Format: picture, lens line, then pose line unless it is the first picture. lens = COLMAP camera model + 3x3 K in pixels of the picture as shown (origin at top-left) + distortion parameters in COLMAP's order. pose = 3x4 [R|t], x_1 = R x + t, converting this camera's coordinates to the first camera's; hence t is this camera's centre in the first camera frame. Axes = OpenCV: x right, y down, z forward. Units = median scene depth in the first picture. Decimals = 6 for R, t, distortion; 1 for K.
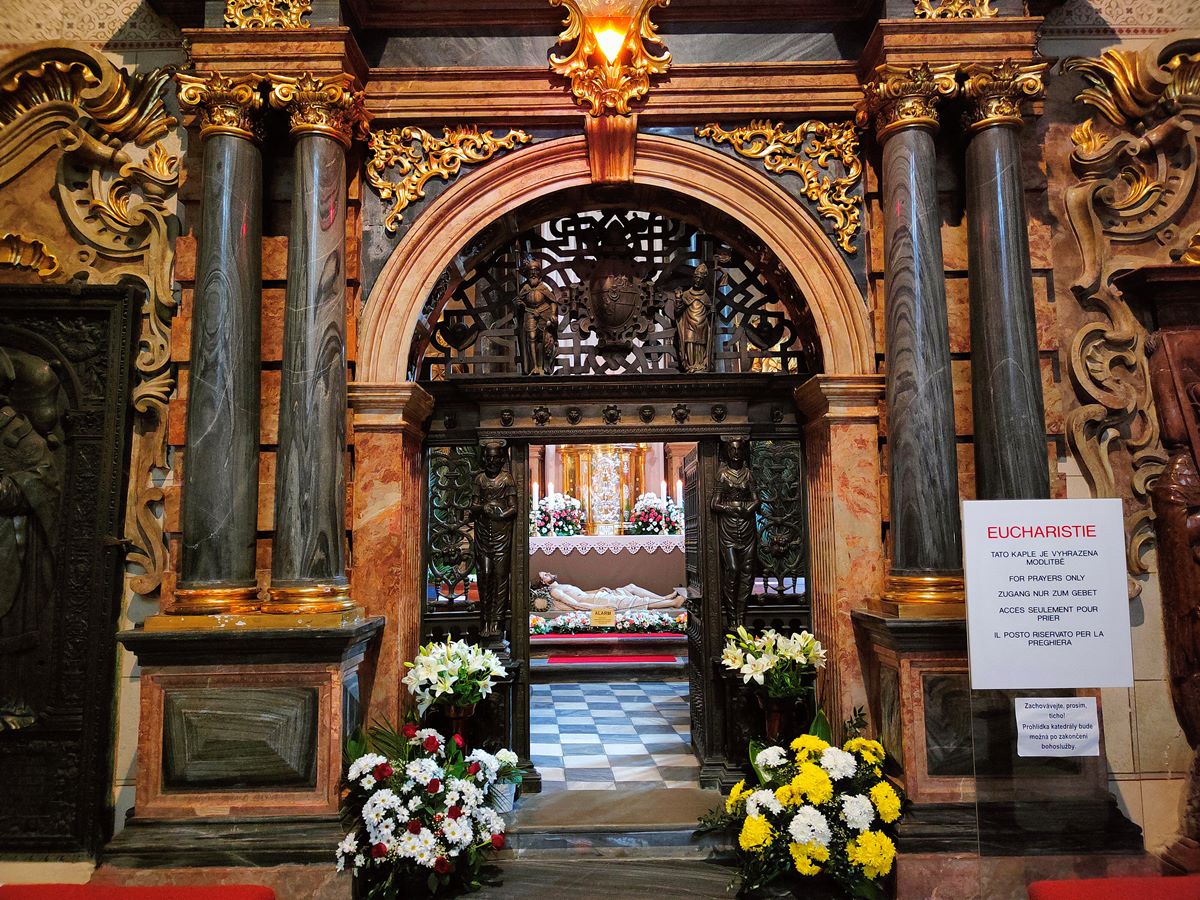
lens RADIAL K [[814.4, 0, 604.0], [0, 814.4, 453.4], [0, 0, 1]] dist [0.030978, -0.019676]
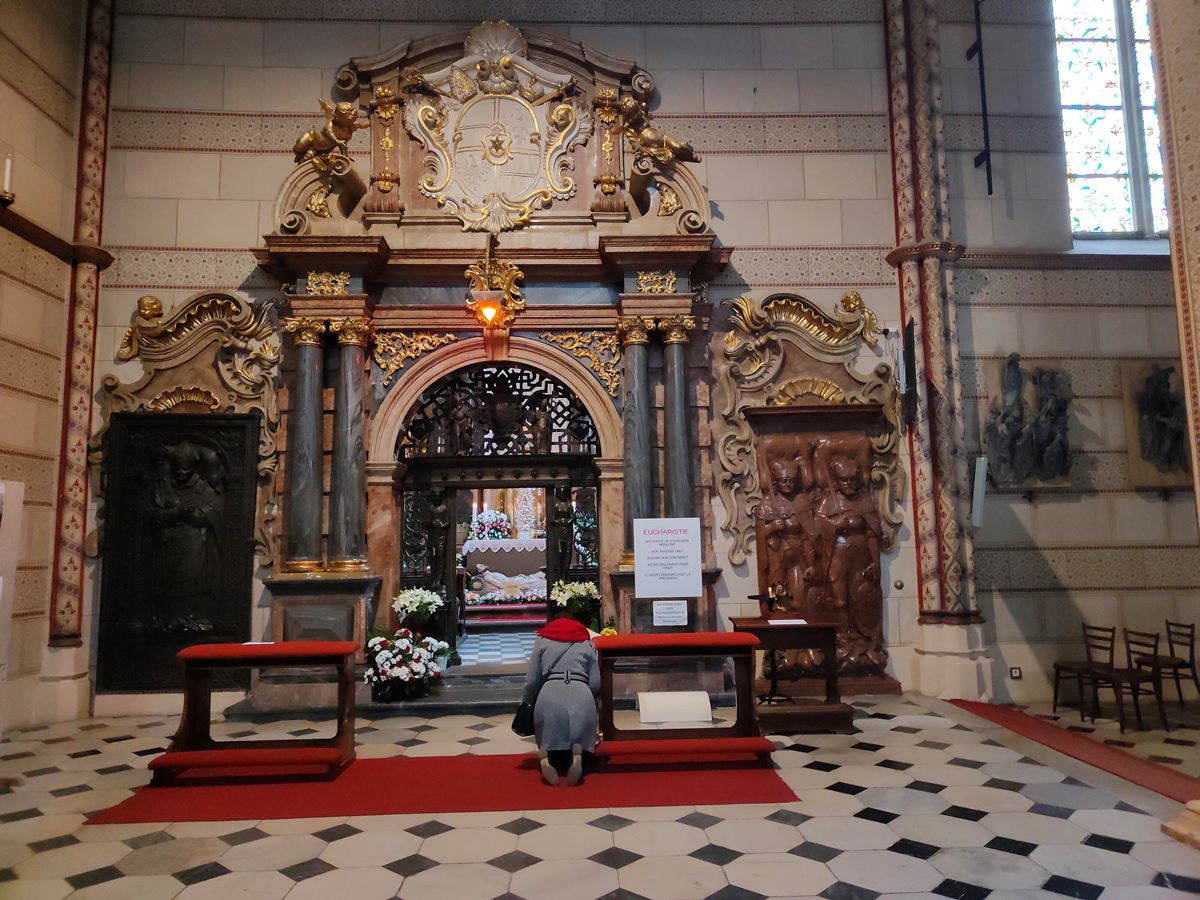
lens RADIAL K [[814.0, 0, 614.8], [0, 814.0, 452.7], [0, 0, 1]] dist [0.025571, -0.028228]
pose [[0.998571, 0.000537, 0.053438, 0.195745], [0.000066, 0.999936, -0.011282, -0.083233], [-0.053440, 0.011270, 0.998507, -1.040190]]
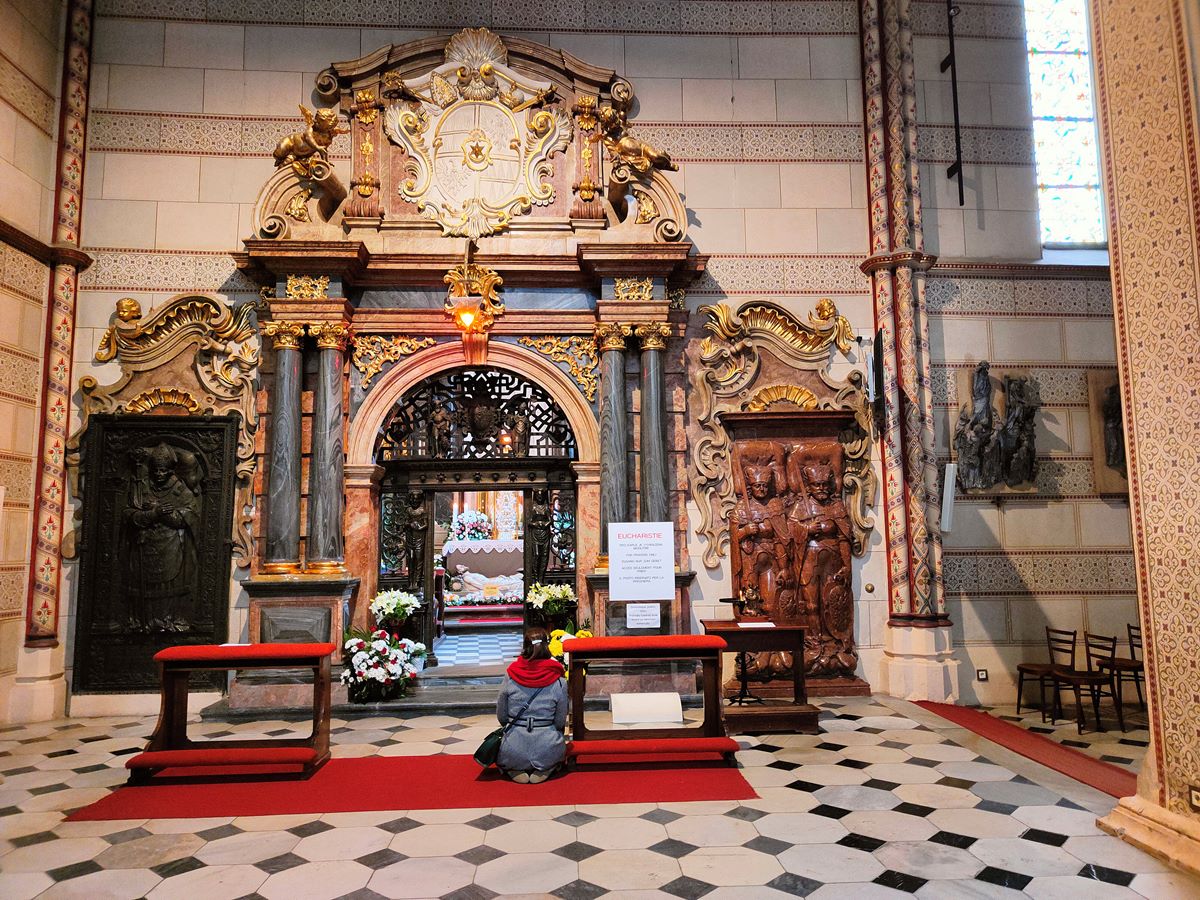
lens RADIAL K [[829.6, 0, 617.0], [0, 829.6, 449.7], [0, 0, 1]] dist [0.026380, -0.026329]
pose [[0.997554, 0.006592, 0.069584, 0.222282], [-0.005843, 0.999923, -0.010958, -0.101579], [-0.069651, 0.010525, 0.997516, -1.107302]]
